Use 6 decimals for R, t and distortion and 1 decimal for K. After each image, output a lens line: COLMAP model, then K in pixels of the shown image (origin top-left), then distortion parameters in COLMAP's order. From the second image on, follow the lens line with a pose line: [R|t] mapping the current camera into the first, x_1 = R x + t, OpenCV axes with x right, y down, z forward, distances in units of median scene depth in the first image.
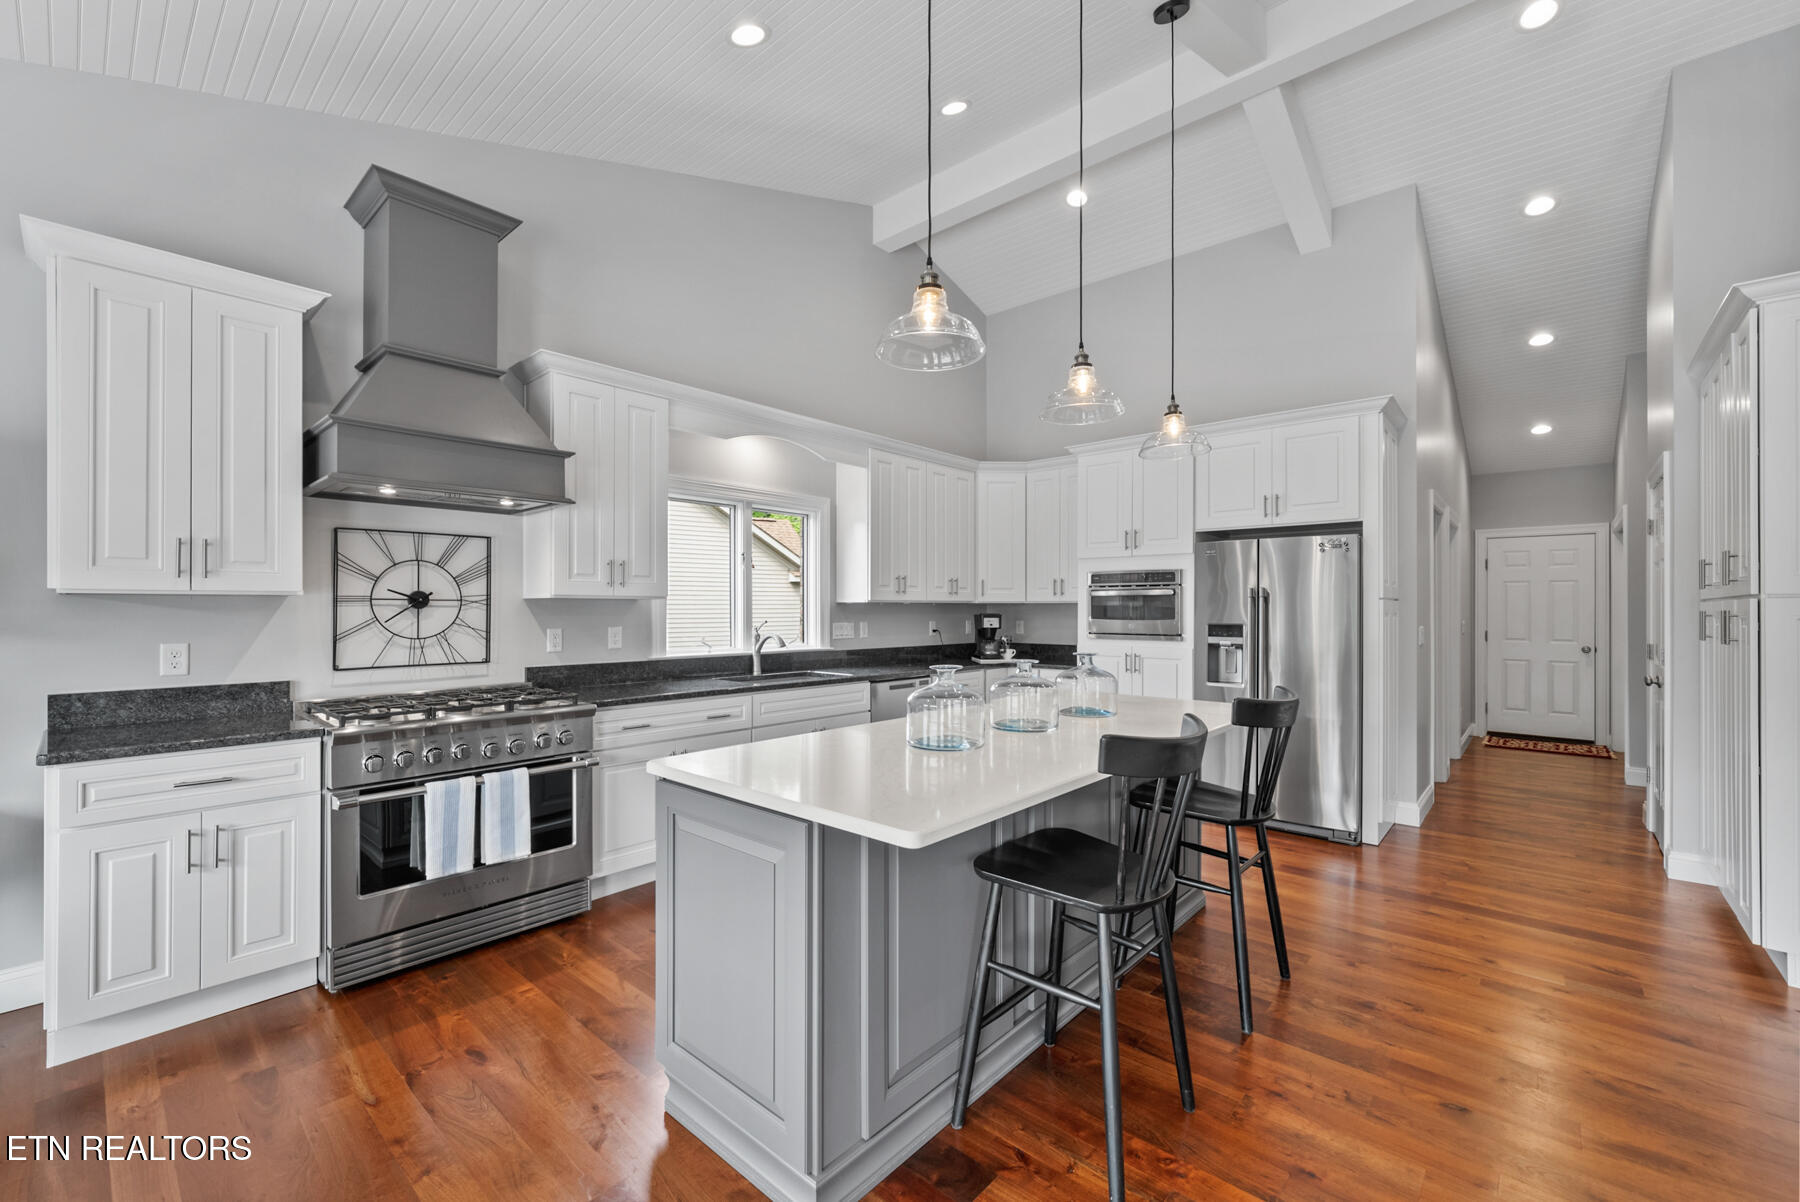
lens RADIAL K [[706.8, 0, 900.0], [0, 706.8, 601.0], [0, 0, 1]] dist [-0.001158, -0.000063]
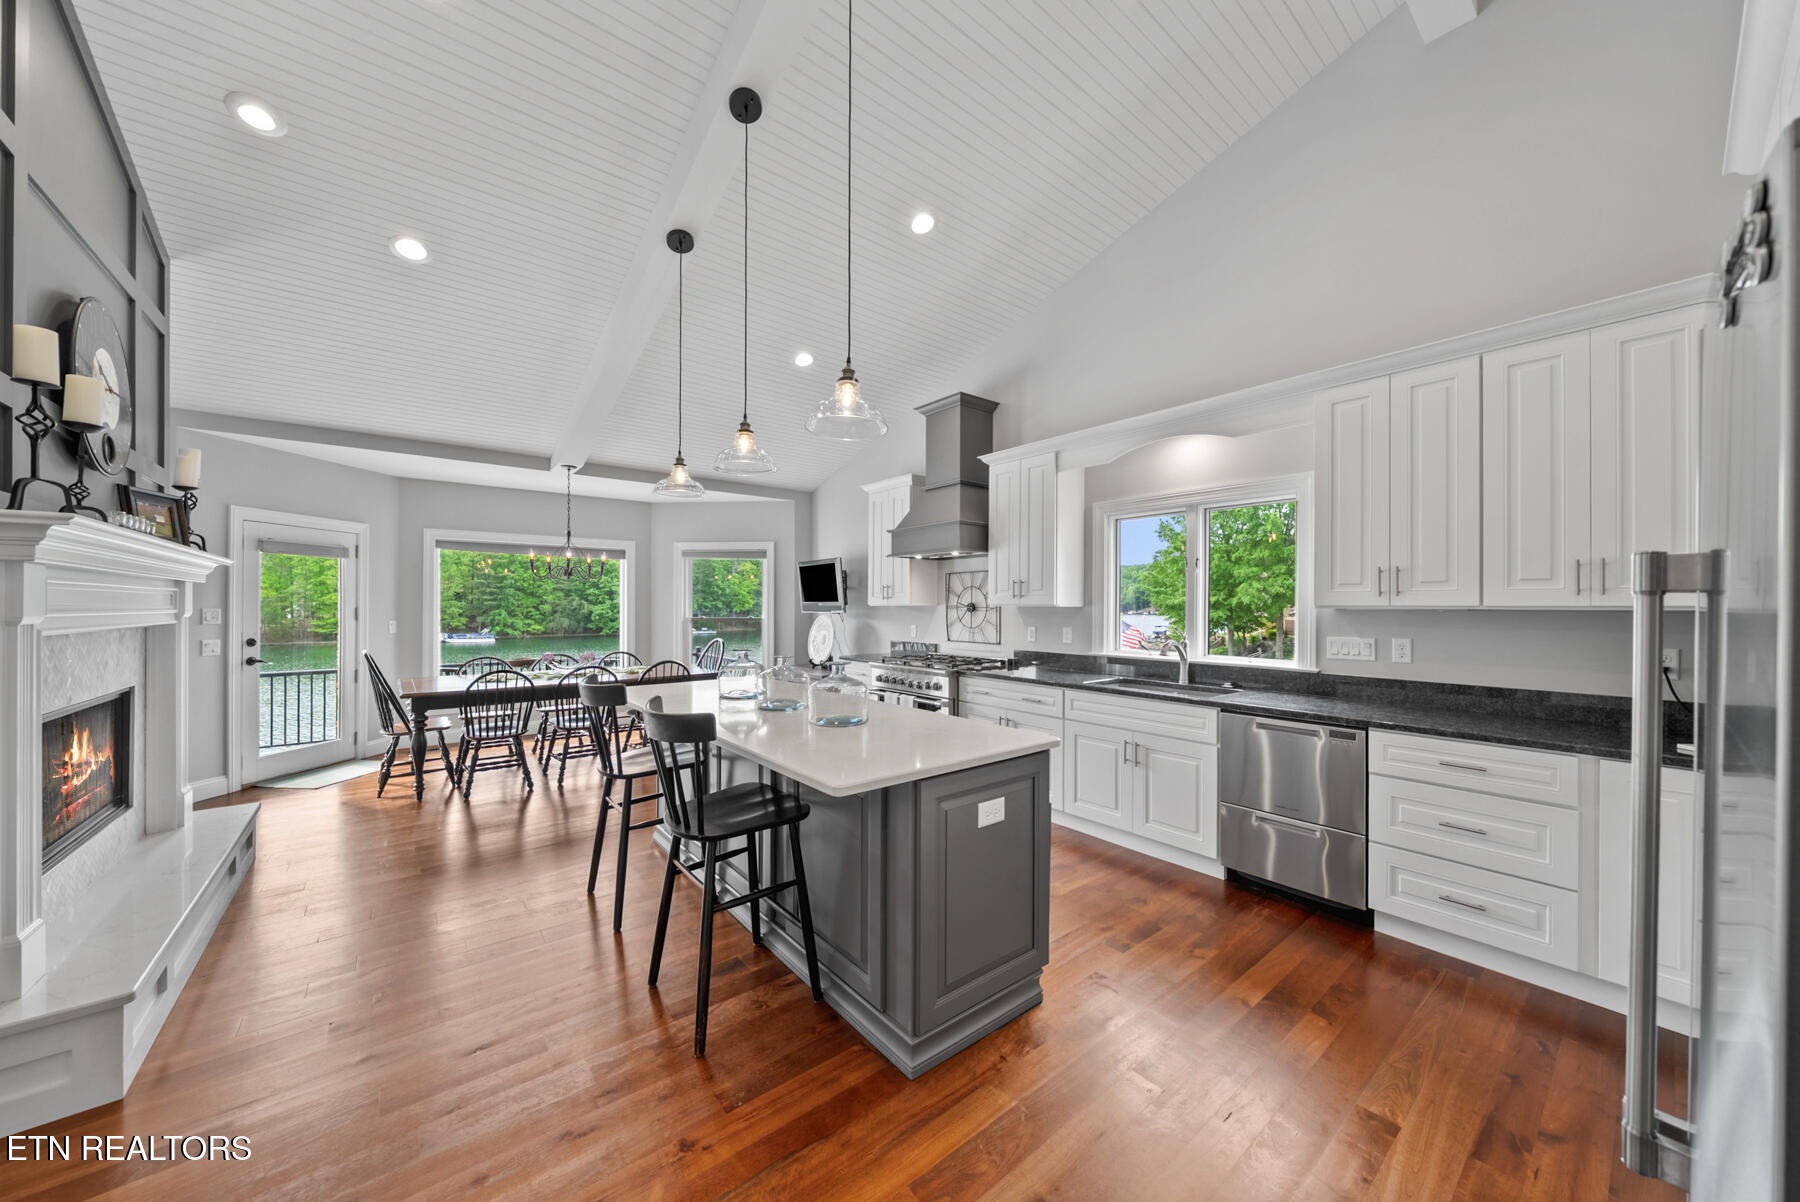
lens RADIAL K [[624.4, 0, 899.5], [0, 624.4, 607.5], [0, 0, 1]] dist [-0.002408, -0.000184]
pose [[-0.142836, -0.009474, -0.989701, 0.870349], [-0.005523, 0.999946, -0.008775, 0.012059], [0.989731, 0.004213, -0.142881, 0.920848]]
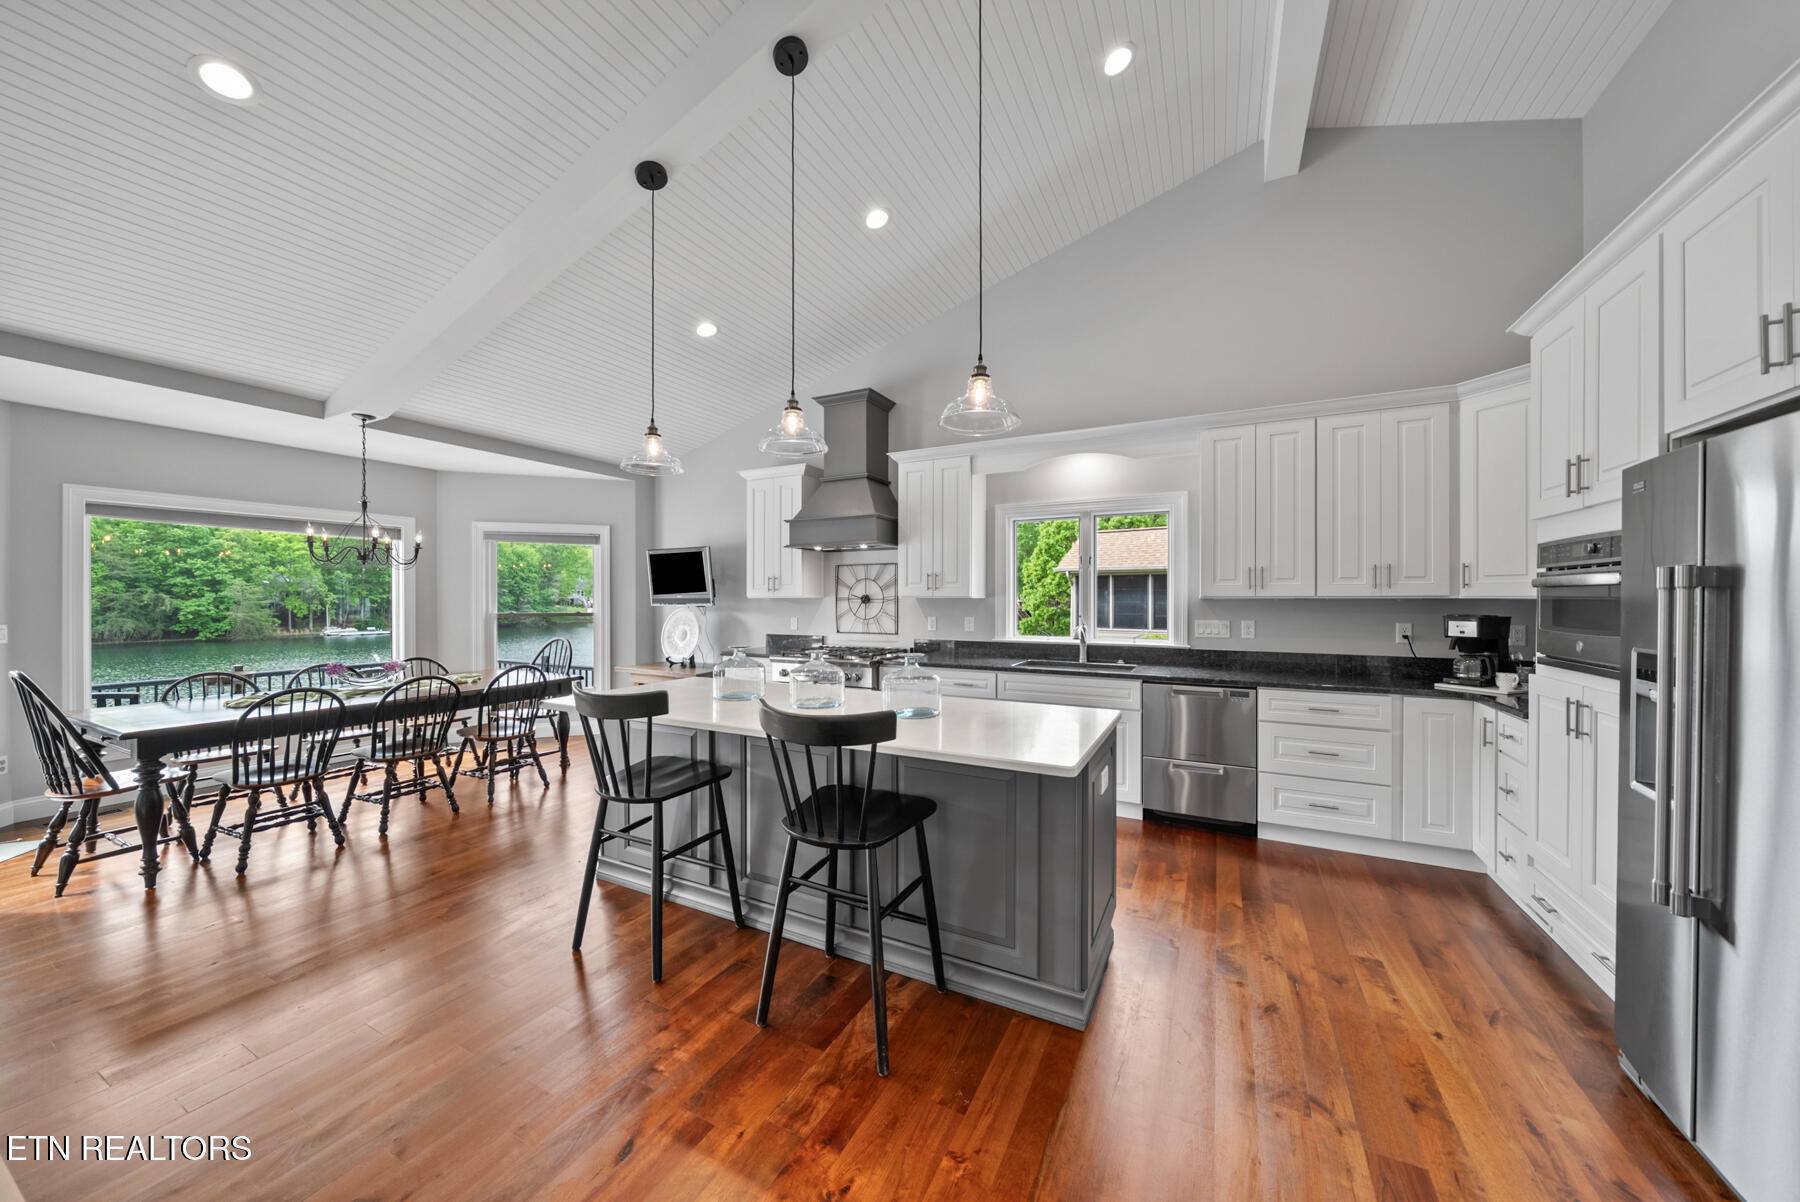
lens RADIAL K [[617.8, 0, 898.0], [0, 617.8, 602.5], [0, 0, 1]] dist [-0.002533, -0.000313]
pose [[0.269679, -0.005534, -0.962935, 0.848044], [0.003774, 0.999982, -0.004690, 0.013096], [0.962943, -0.002369, 0.269694, 0.553429]]
